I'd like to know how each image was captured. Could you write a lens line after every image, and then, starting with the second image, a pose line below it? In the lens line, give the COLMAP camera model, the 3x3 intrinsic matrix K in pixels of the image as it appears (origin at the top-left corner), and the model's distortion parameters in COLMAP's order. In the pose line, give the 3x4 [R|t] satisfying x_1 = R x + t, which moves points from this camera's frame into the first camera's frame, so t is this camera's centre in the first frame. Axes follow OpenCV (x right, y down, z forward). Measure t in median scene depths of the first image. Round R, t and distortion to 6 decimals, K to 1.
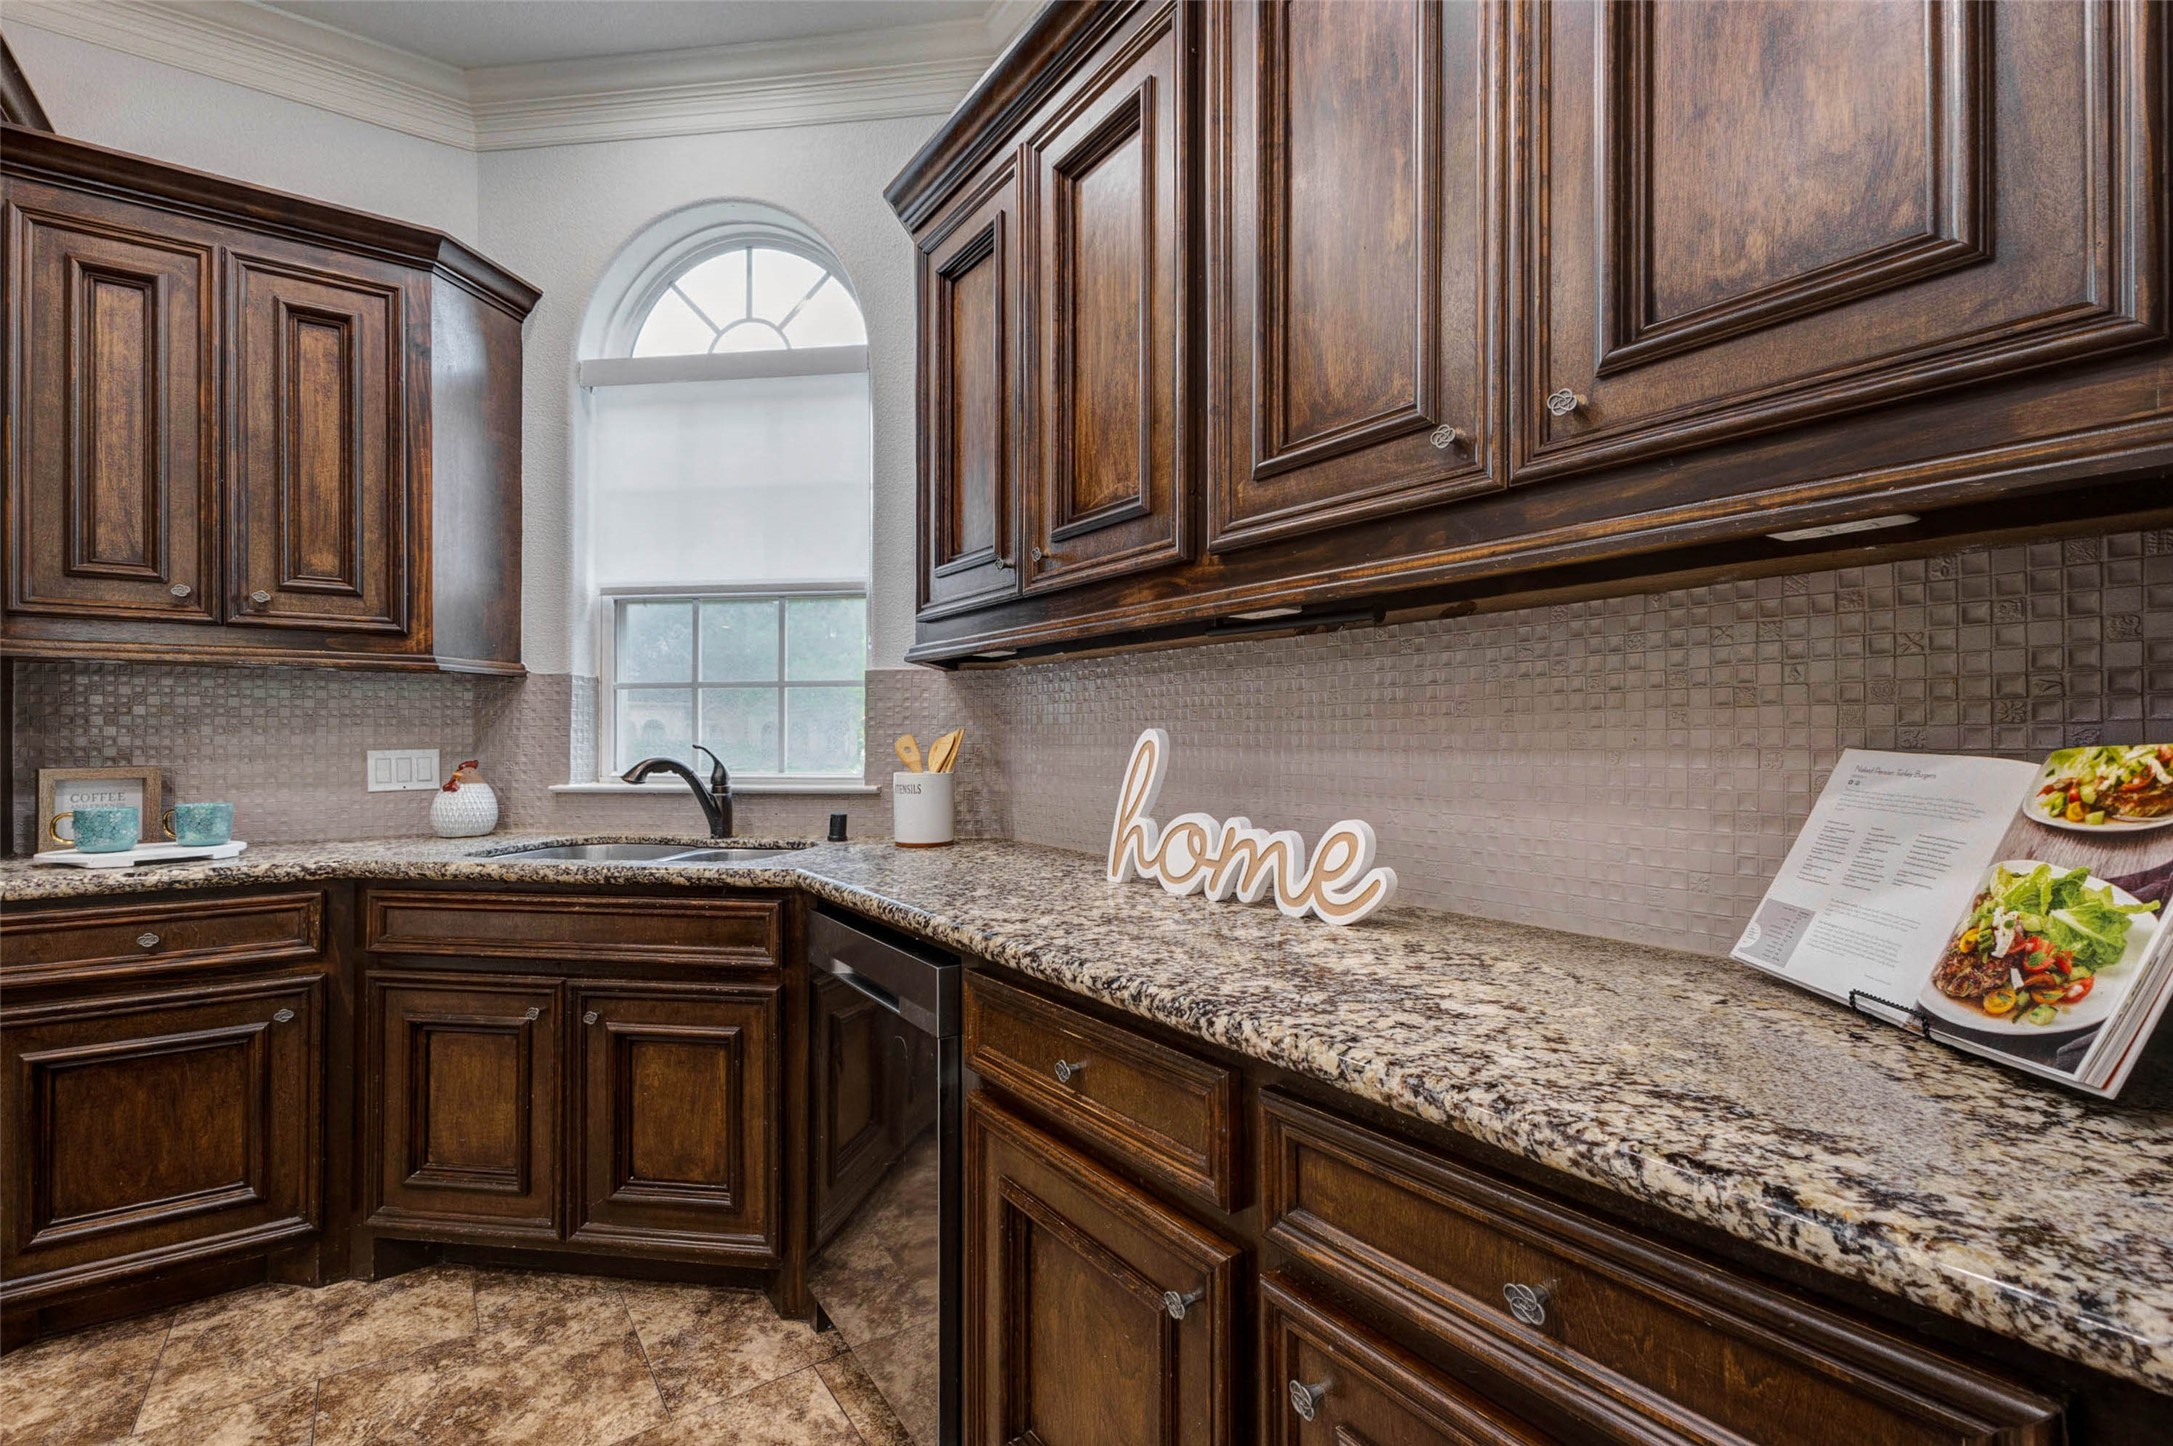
lens RADIAL K [[954.9, 0, 1083.9], [0, 954.9, 729.2], [0, 0, 1]] dist [0.008643, -0.000163]
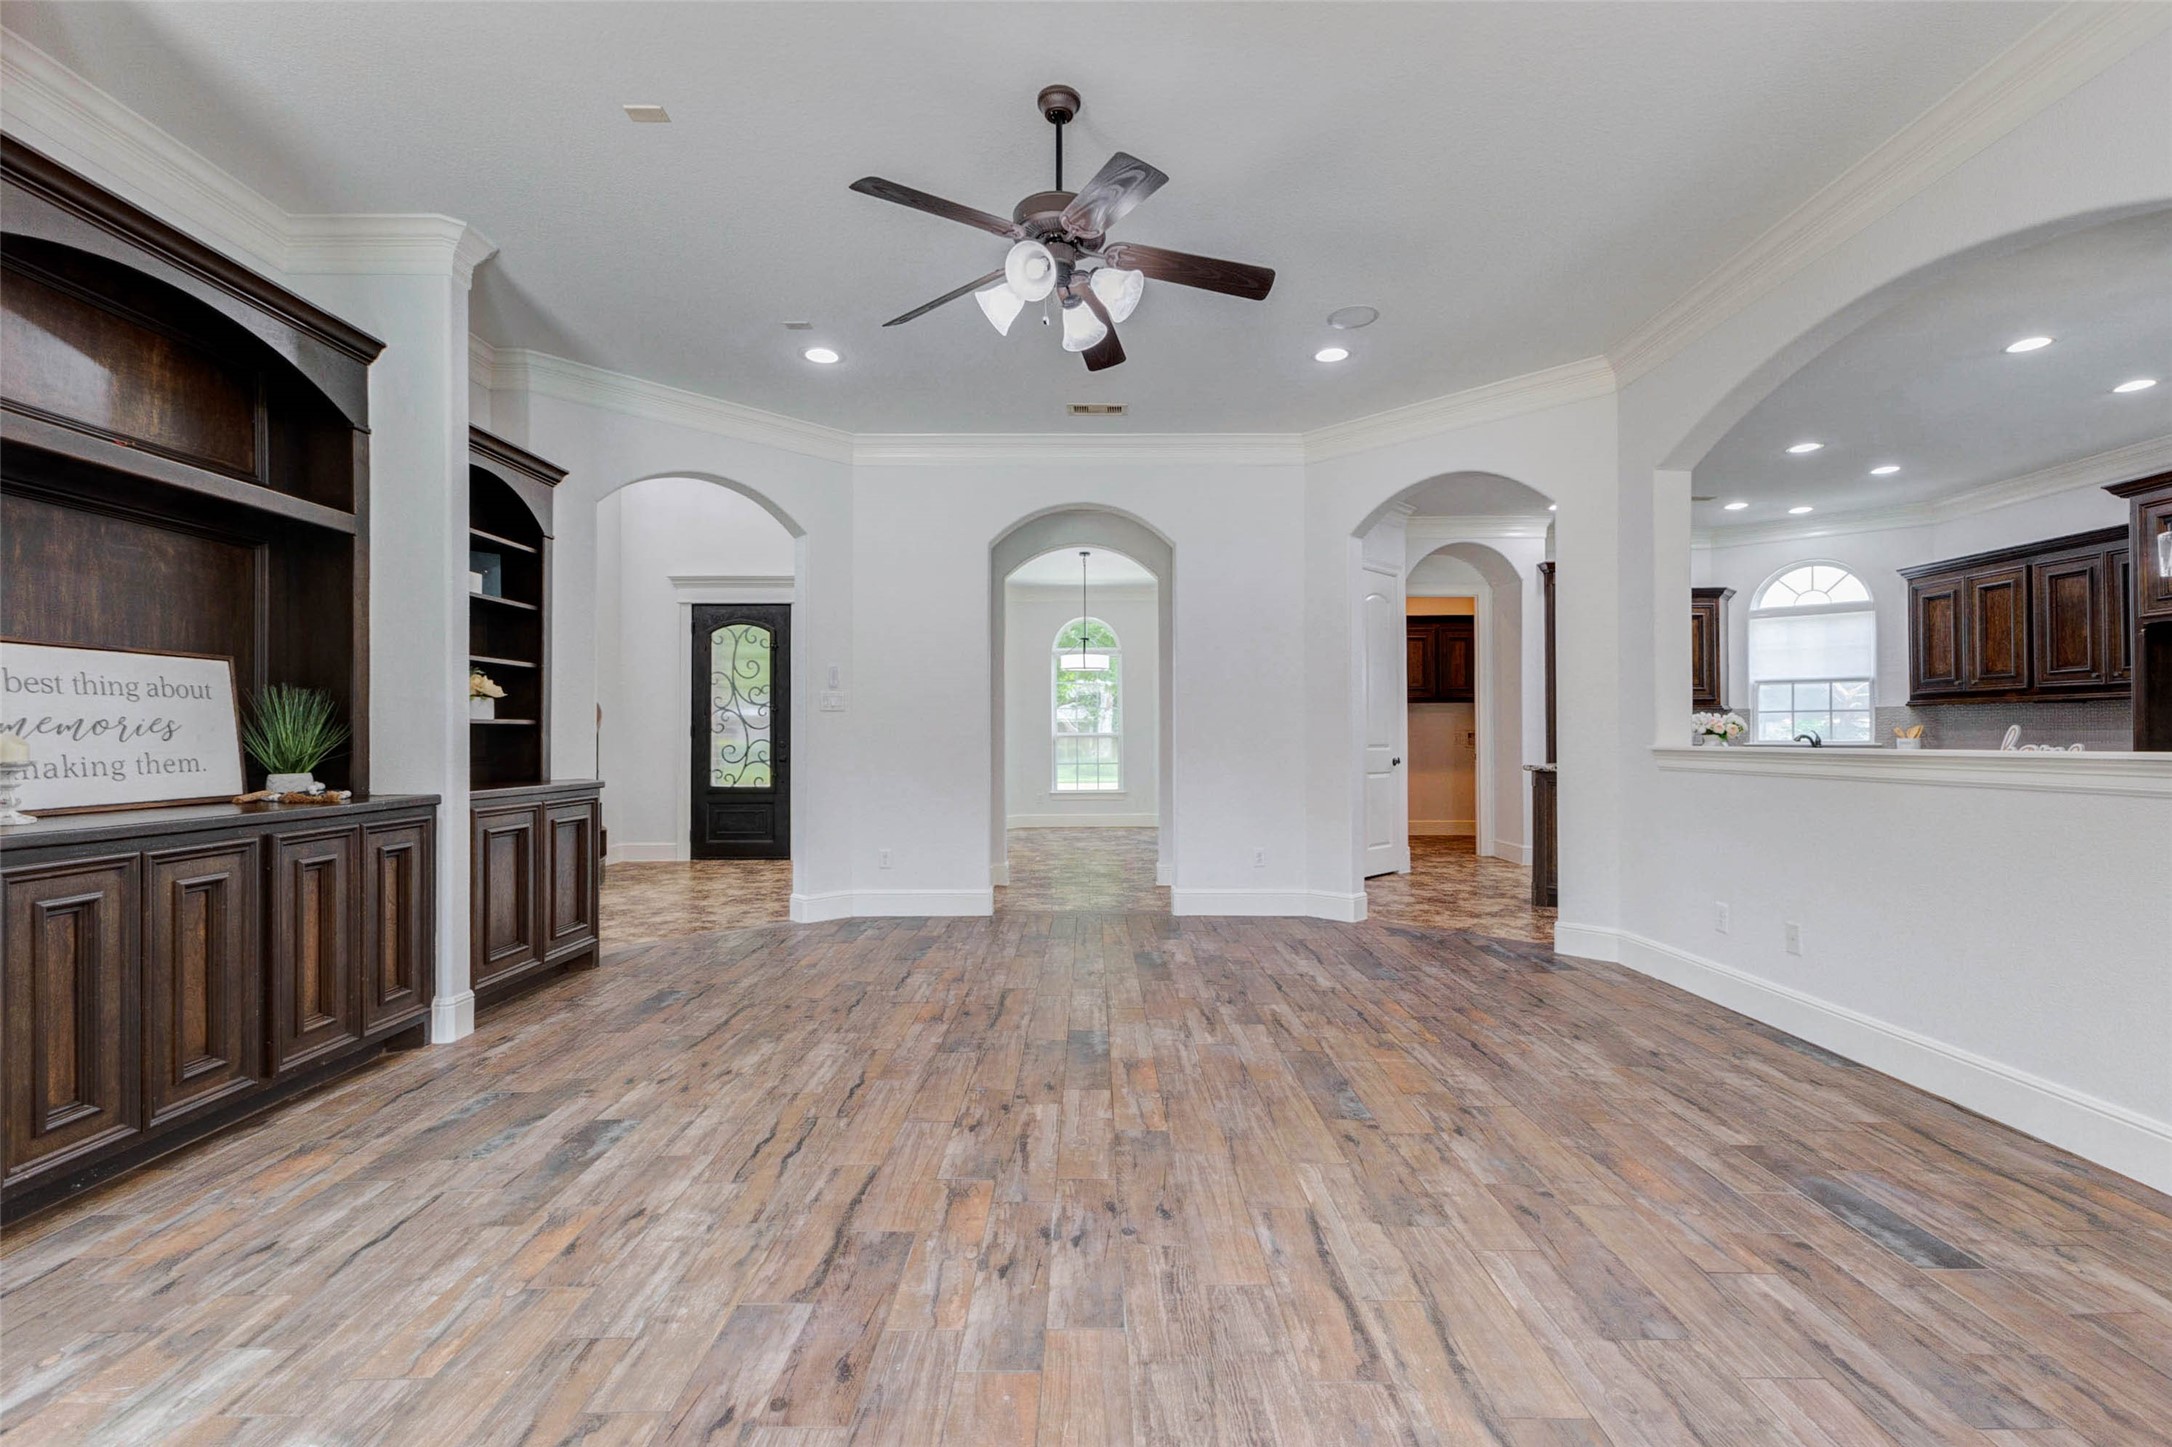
lens RADIAL K [[938.3, 0, 1078.8], [0, 938.3, 725.4], [0, 0, 1]] dist [0.003530, -0.001015]
pose [[0.808024, -0.005698, -0.589122, -0.617010], [0.004034, 0.999983, -0.004139, 0.005213], [0.589136, 0.000968, 0.808033, -3.600570]]
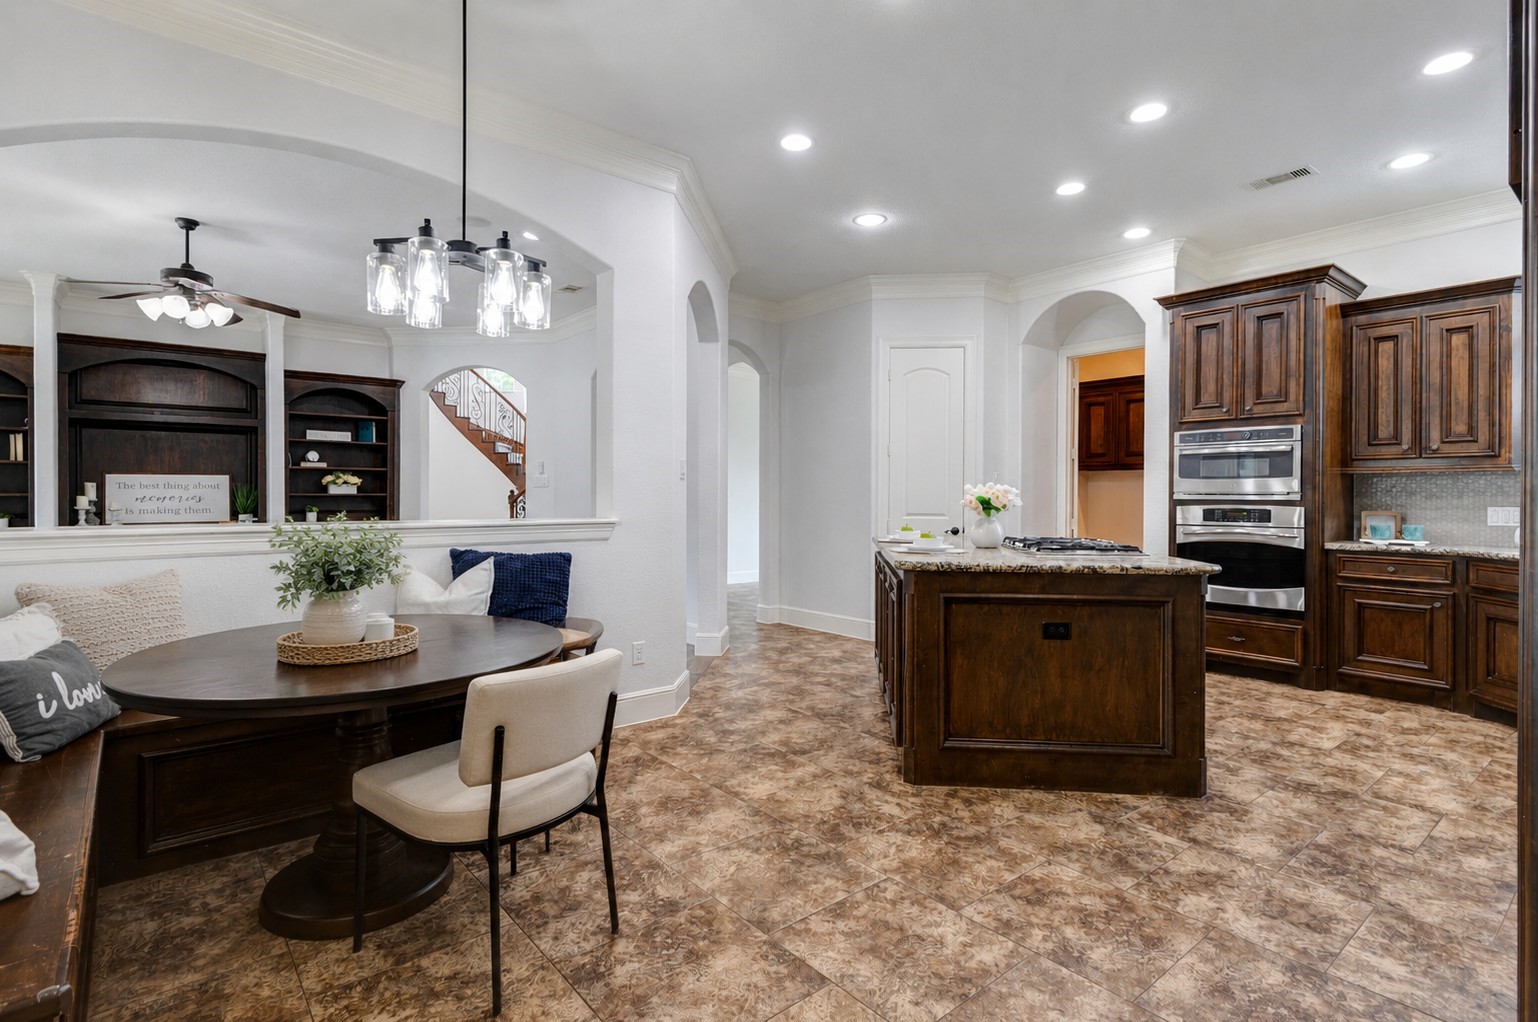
lens RADIAL K [[759.6, 0, 772.0], [0, 759.6, 498.6], [0, 0, 1]] dist [0.015490, -0.000493]
pose [[0.069570, 0.006948, -0.997553, 1.093197], [0.004094, 0.999965, 0.007250, -0.020363], [0.997569, -0.004588, 0.069540, -0.930599]]
